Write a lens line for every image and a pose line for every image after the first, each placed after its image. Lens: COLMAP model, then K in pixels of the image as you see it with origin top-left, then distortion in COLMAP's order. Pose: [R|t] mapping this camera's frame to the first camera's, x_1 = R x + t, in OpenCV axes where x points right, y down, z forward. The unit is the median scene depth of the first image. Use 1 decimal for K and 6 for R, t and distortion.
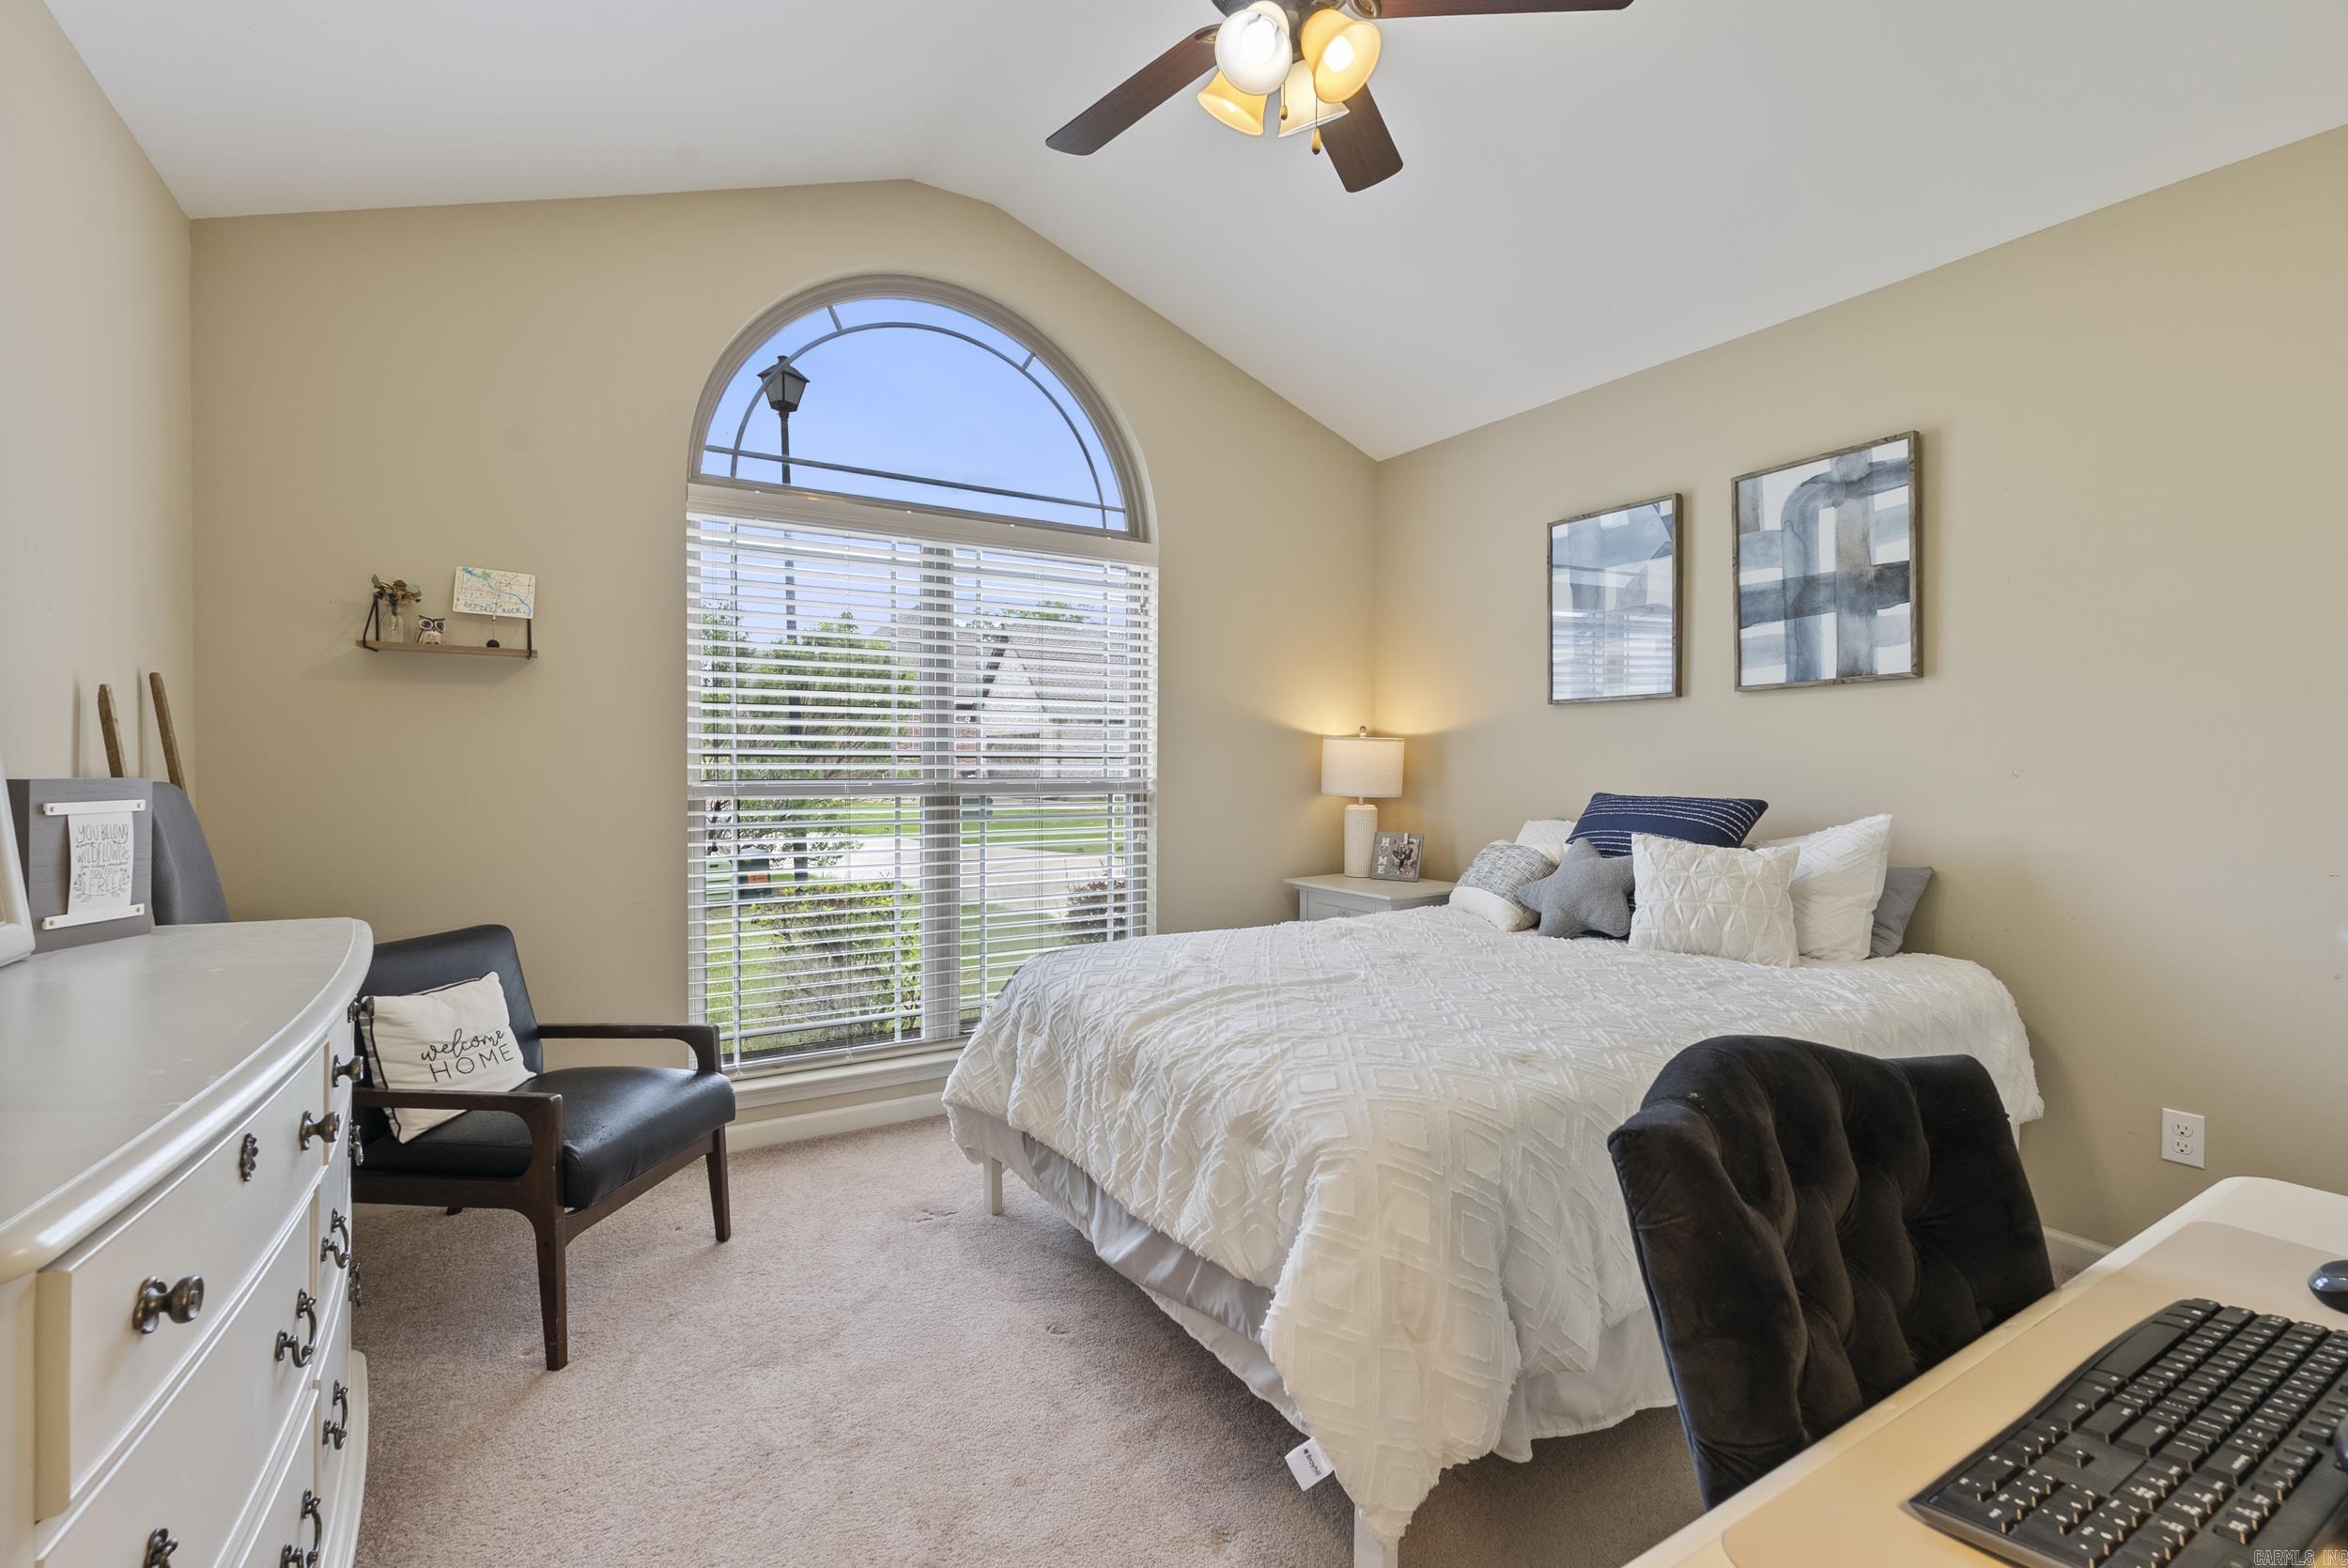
lens RADIAL K [[1045.9, 0, 1176.4], [0, 1045.9, 774.3], [0, 0, 1]] dist [-0.009002, 0.002276]
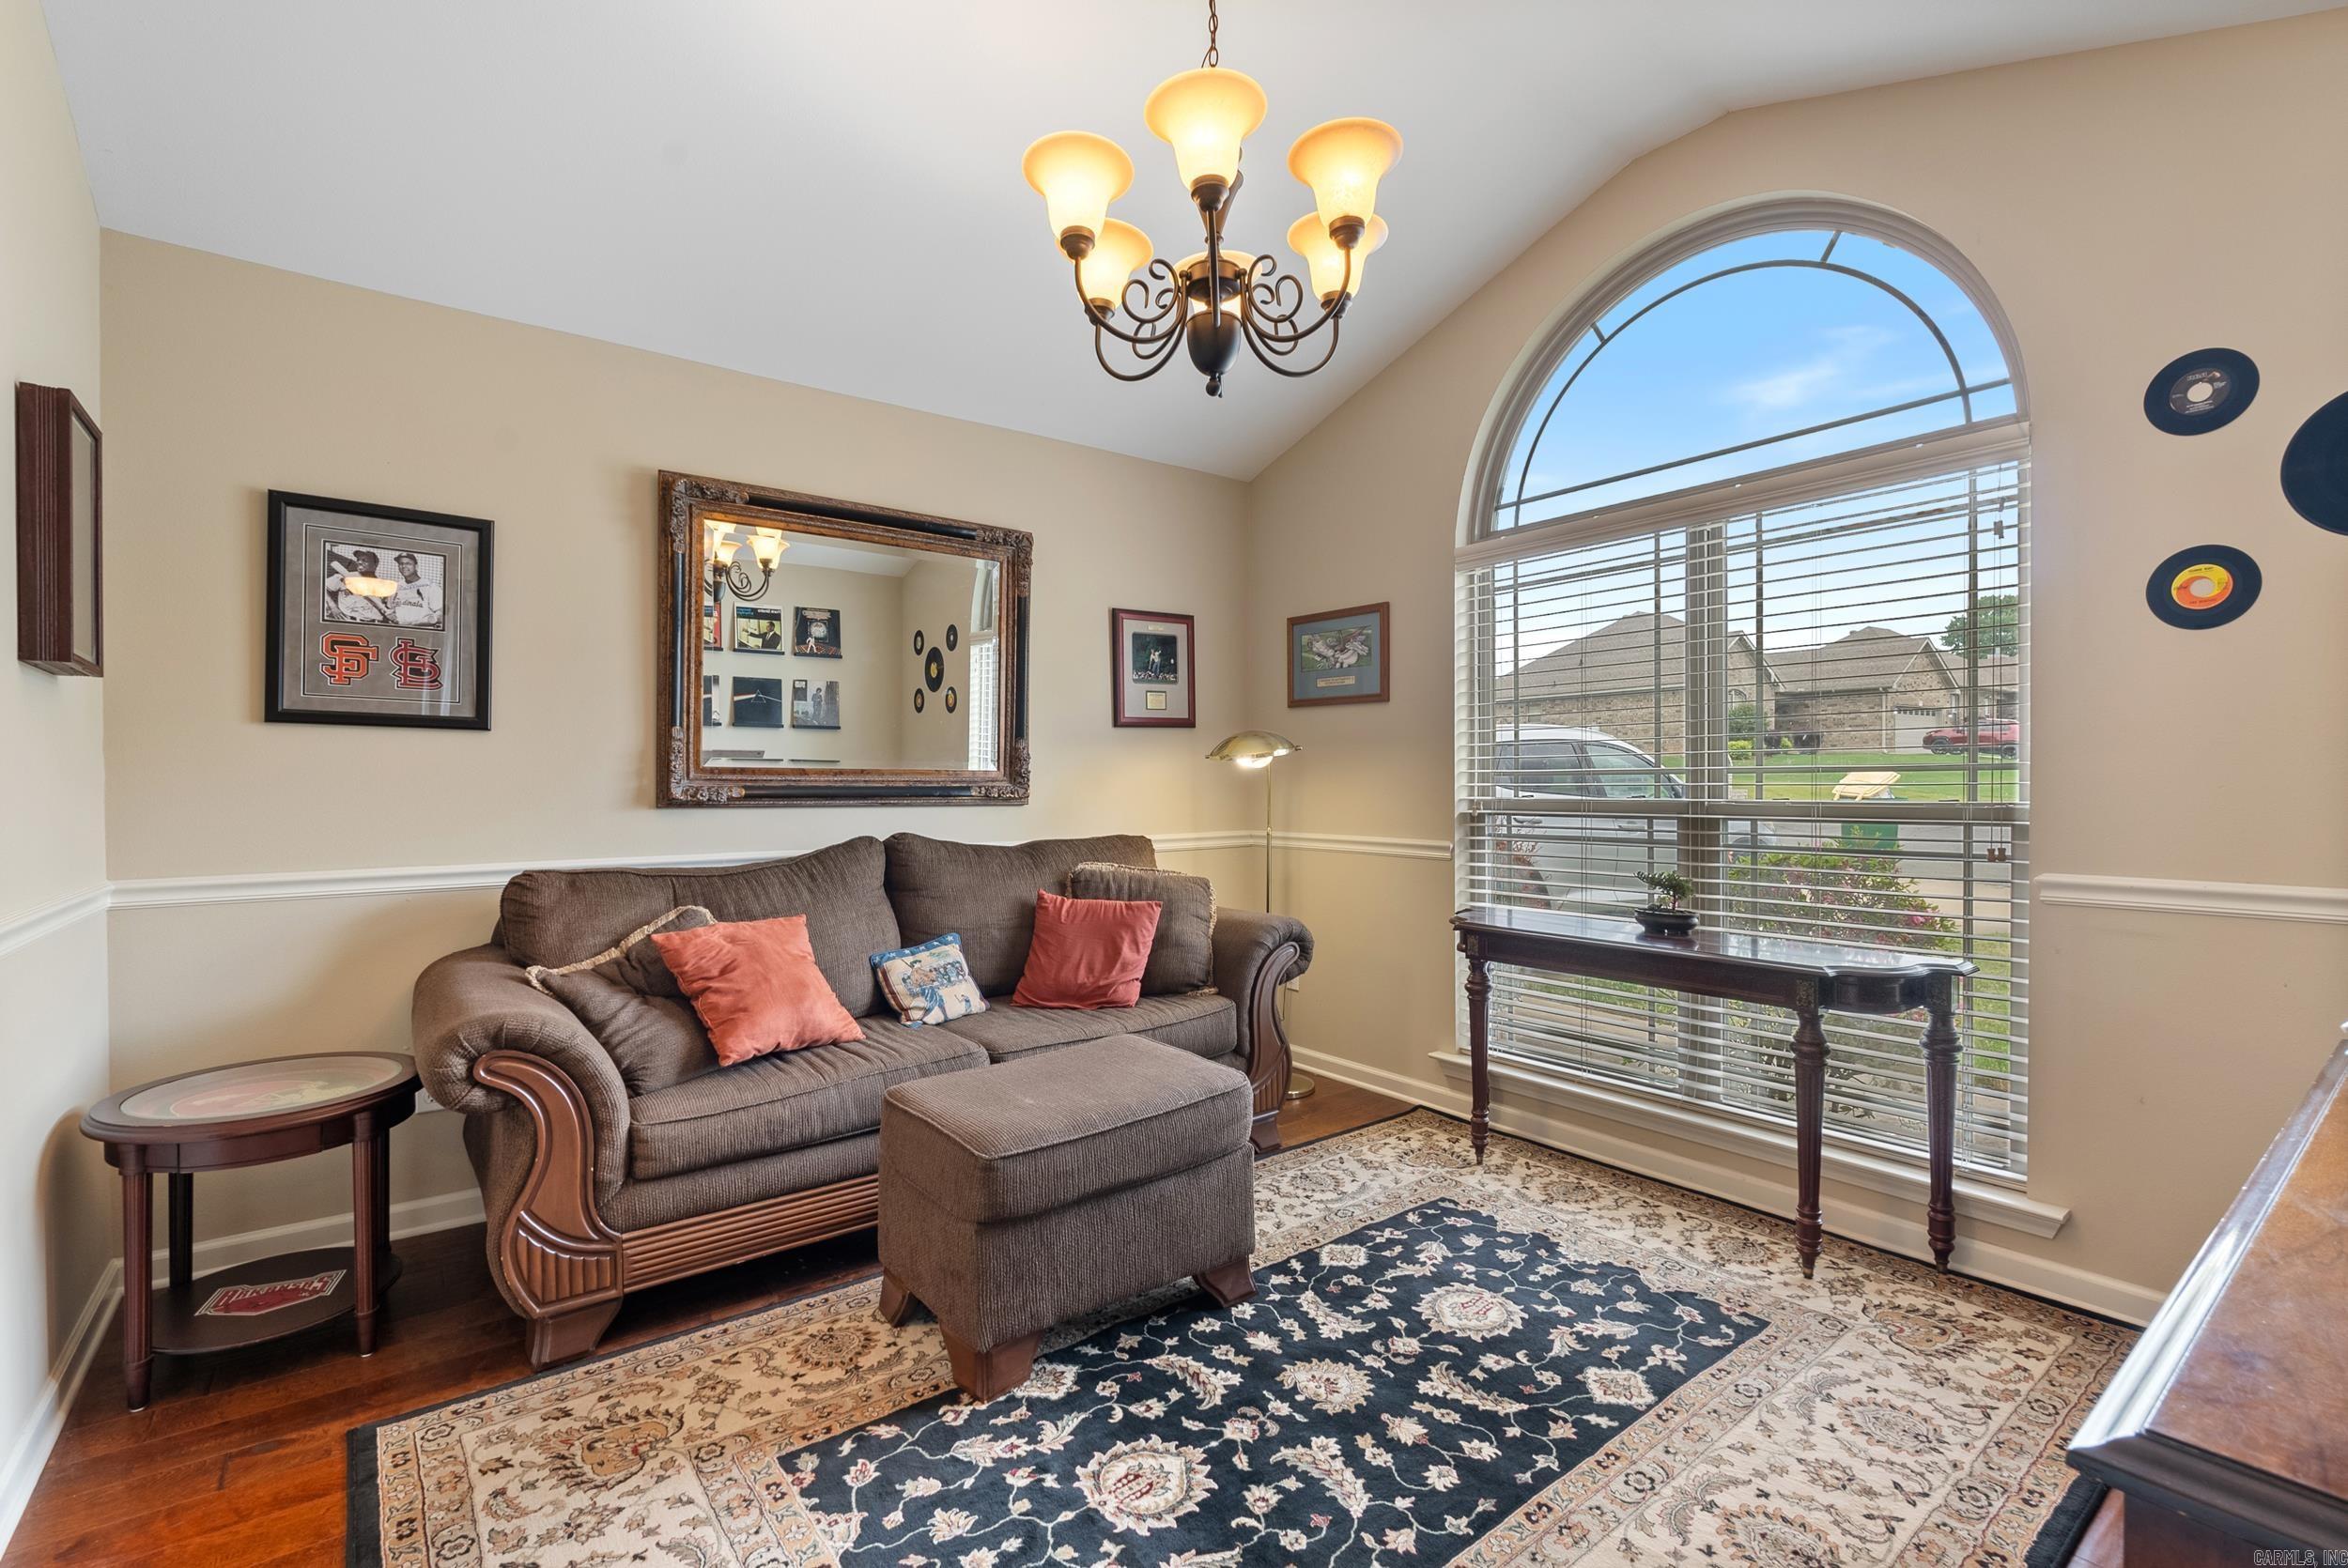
lens RADIAL K [[1045.9, 0, 1170.8], [0, 1045.9, 796.9], [0, 0, 1]] dist [-0.009002, 0.002276]
pose [[0.112771, 0.007211, -0.993595, 0.563684], [0.002000, 0.999970, 0.007485, -0.003578], [0.993619, -0.002831, 0.112754, 0.445351]]
